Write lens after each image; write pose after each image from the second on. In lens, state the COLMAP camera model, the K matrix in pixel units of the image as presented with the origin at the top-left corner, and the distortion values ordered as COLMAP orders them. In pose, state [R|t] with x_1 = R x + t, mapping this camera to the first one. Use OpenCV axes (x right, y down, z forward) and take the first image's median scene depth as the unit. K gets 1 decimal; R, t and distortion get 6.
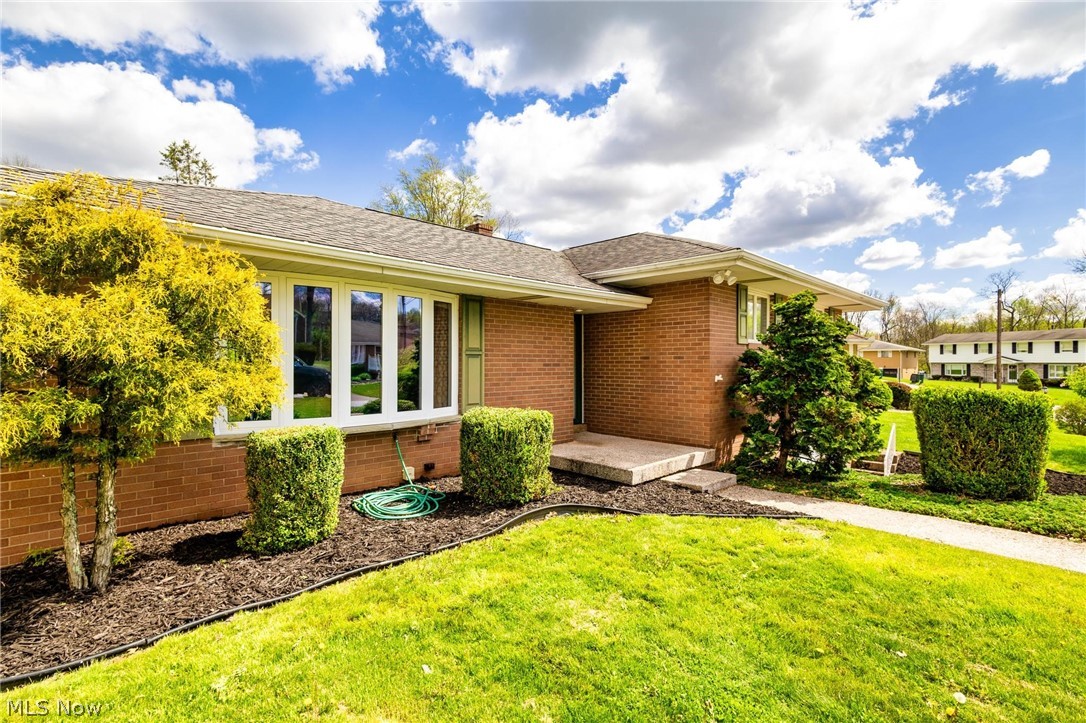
lens RADIAL K [[499.4, 0, 537.2], [0, 499.4, 362.7], [0, 0, 1]] dist [-0.002787, 0.001995]
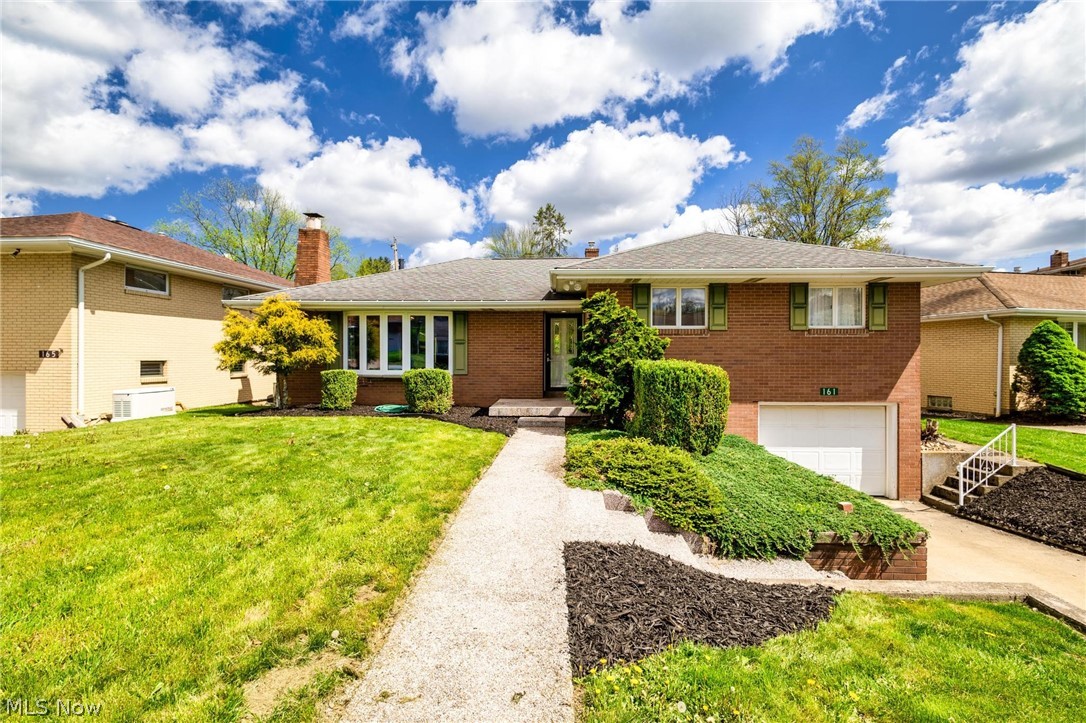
lens RADIAL K [[499.4, 0, 538.3], [0, 499.4, 361.9], [0, 0, 1]] dist [-0.002787, 0.001995]
pose [[0.688610, 0.005945, -0.725108, 1.430780], [0.000642, 0.999961, 0.008809, 0.038292], [0.725132, -0.006531, 0.688579, -0.061348]]
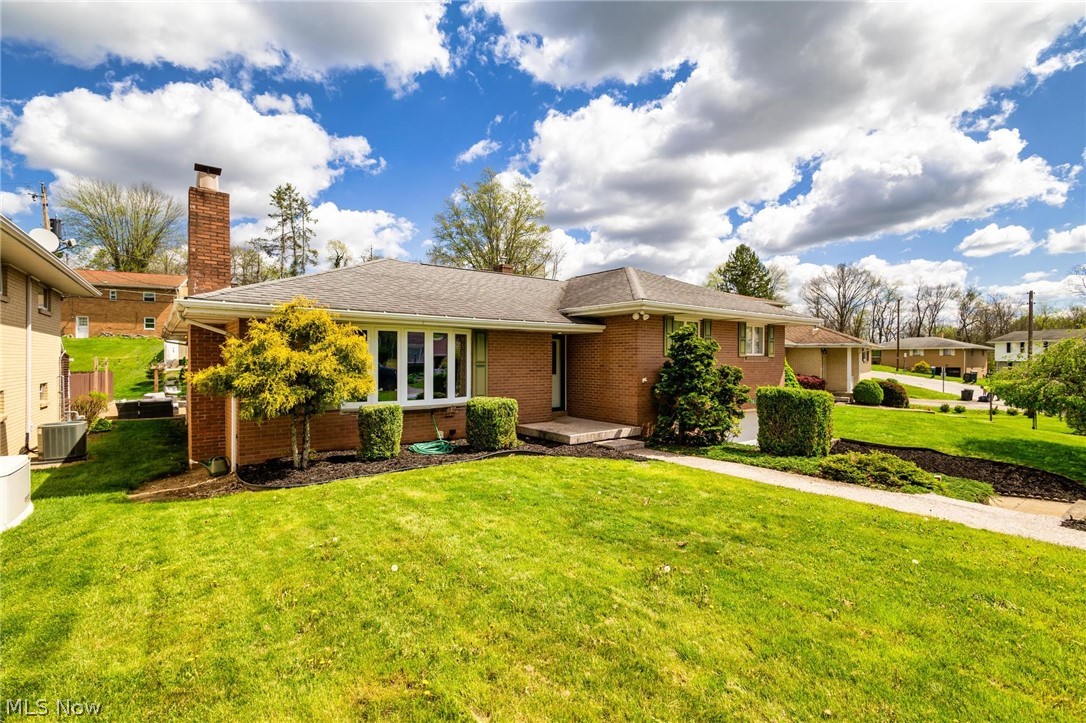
lens RADIAL K [[499.4, 0, 537.9], [0, 499.4, 365.7], [0, 0, 1]] dist [-0.002787, 0.001995]
pose [[0.992632, 0.001779, -0.121155, 0.261438], [-0.000173, 0.999912, 0.013266, -0.036830], [0.121168, -0.013147, 0.992545, -0.611089]]
